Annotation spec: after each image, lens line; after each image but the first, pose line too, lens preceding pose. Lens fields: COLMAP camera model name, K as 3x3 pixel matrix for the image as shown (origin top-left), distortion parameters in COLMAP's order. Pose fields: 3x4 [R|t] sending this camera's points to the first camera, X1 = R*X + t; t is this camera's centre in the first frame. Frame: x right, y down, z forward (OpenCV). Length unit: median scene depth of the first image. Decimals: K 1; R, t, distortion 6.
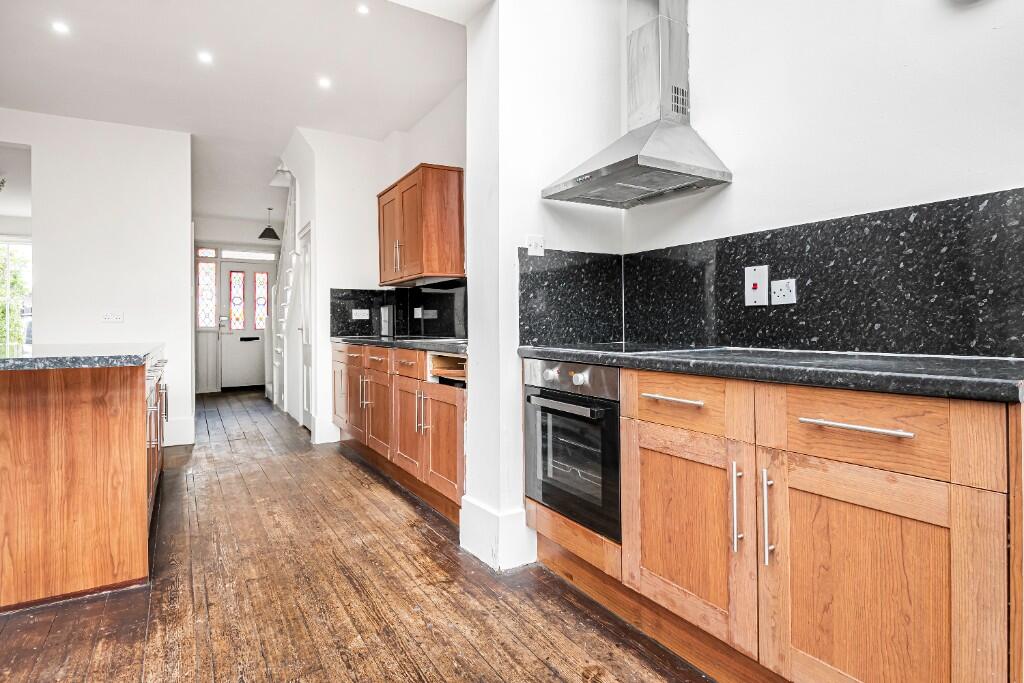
lens RADIAL K [[542.9, 0, 514.9], [0, 542.9, 322.3], [0, 0, 1]] dist [-0.002600, -0.007508]
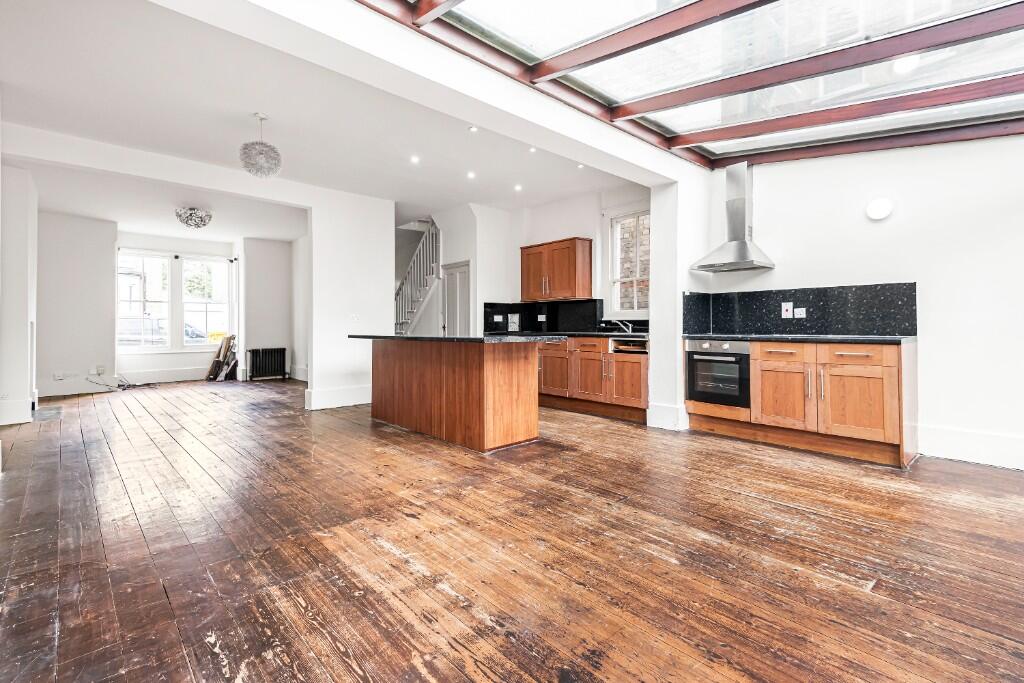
lens RADIAL K [[473.1, 0, 509.7], [0, 473.1, 322.2], [0, 0, 1]] dist [0.032403, -0.000140]
pose [[0.981919, 0.009496, 0.189061, -1.189459], [-0.008264, 0.999939, -0.007304, 0.015285], [-0.189119, 0.005610, 0.981938, -0.907716]]
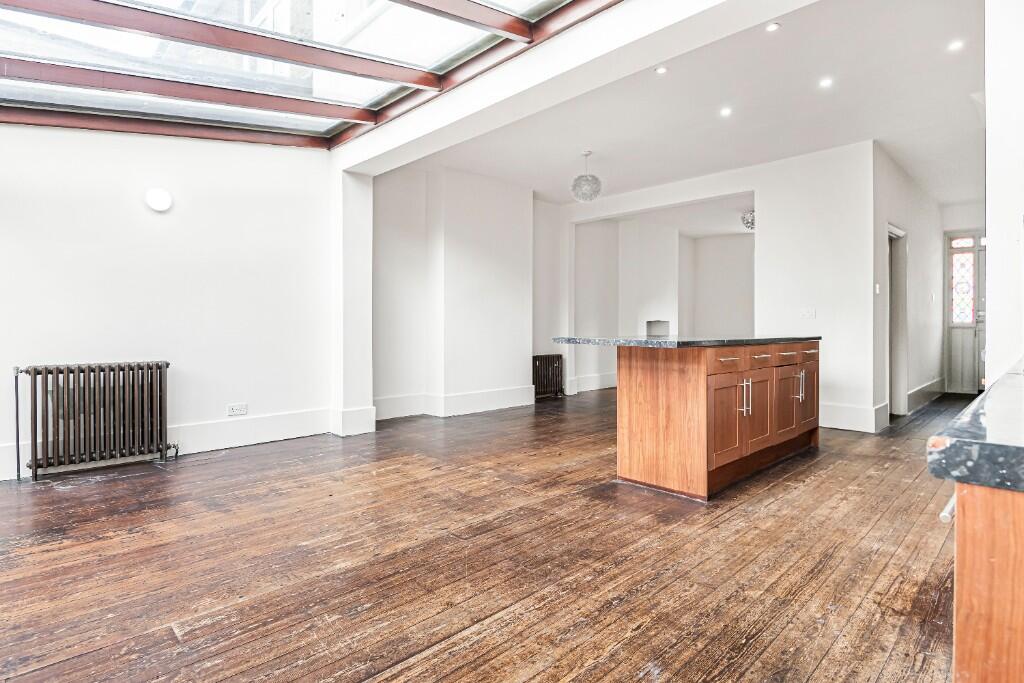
lens RADIAL K [[524.3, 0, 510.0], [0, 524.3, 325.0], [0, 0, 1]] dist [0.002100, -0.007773]
pose [[0.219480, 0.013751, -0.975520, 0.567437], [0.001056, 0.999897, 0.014332, -0.005747], [0.975616, -0.004175, 0.219443, 0.193148]]
